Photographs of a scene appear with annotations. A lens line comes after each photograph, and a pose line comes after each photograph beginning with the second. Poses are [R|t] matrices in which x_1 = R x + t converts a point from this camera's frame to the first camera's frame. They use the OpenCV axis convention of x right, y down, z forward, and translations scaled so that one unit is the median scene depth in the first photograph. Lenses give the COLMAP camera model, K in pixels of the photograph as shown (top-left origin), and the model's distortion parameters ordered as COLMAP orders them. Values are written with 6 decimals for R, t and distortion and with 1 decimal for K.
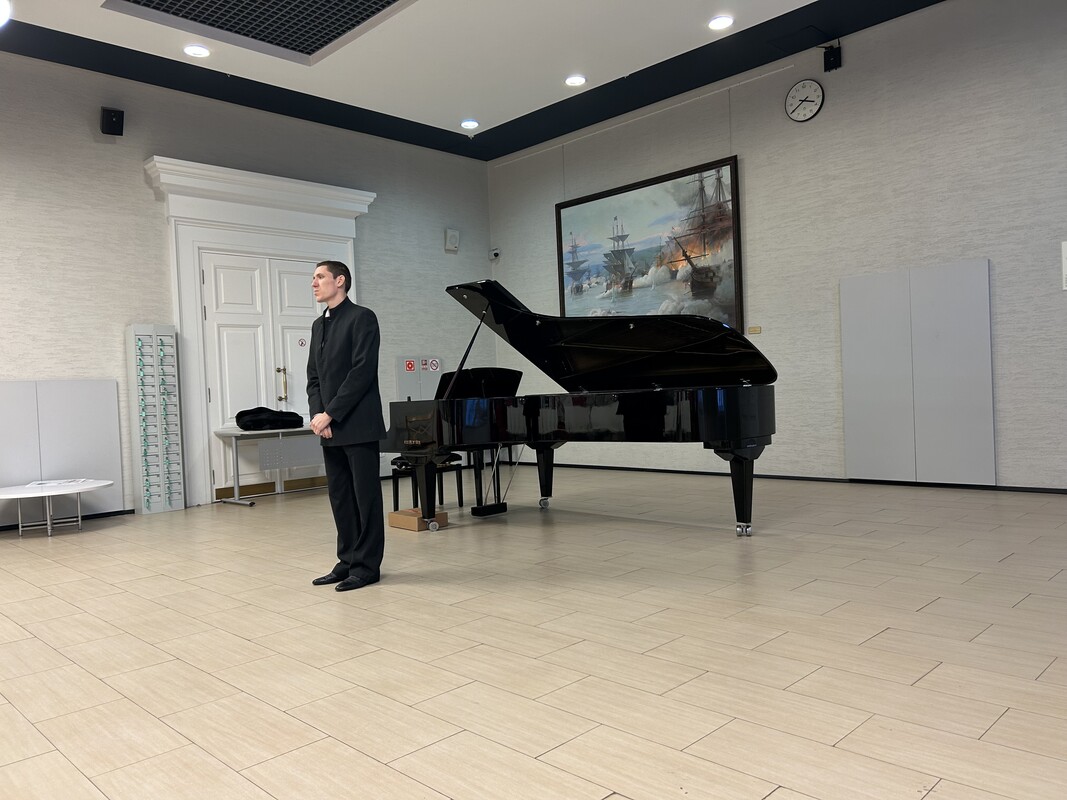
lens RADIAL K [[811.5, 0, 522.2], [0, 811.5, 408.3], [0, 0, 1]] dist [0.030037, -0.038063]
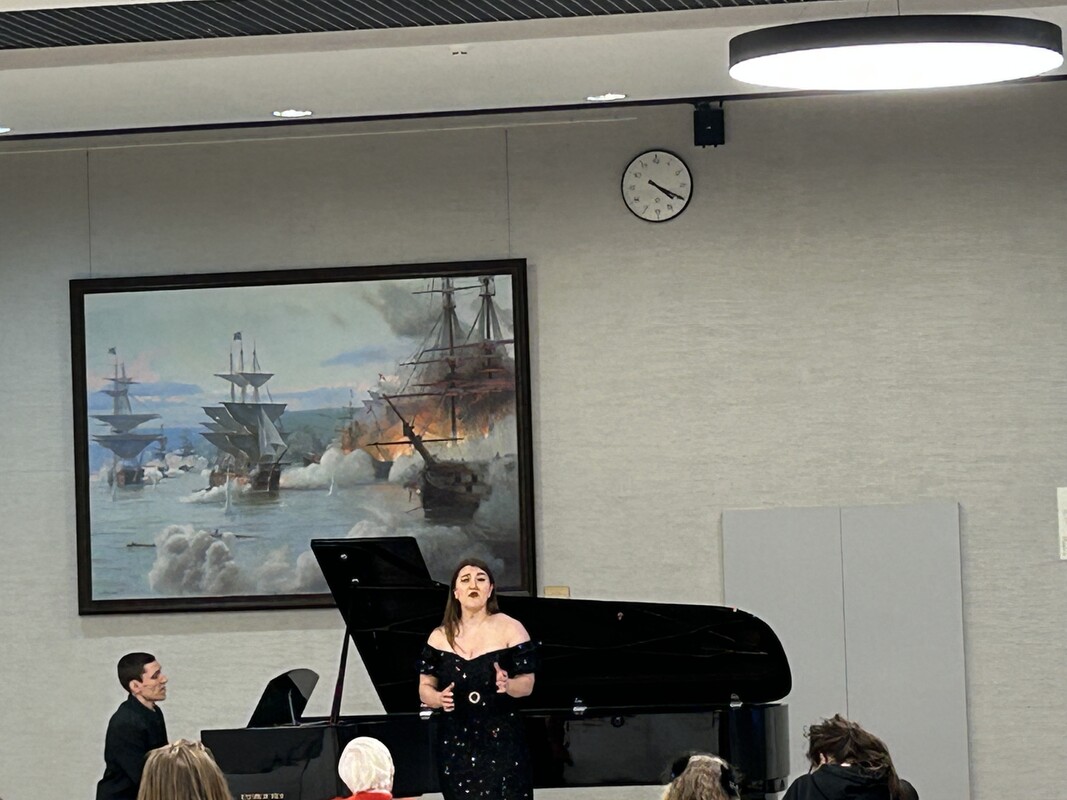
lens RADIAL K [[4056.8, 0, 529.2], [0, 4056.8, 404.3], [0, 0, 1]] dist [0.146783, 0.000000]
pose [[0.834685, 0.044324, 0.548941, -1.140830], [0.006479, 0.995897, -0.090264, 0.018397], [-0.550689, 0.078899, 0.830973, -1.141437]]
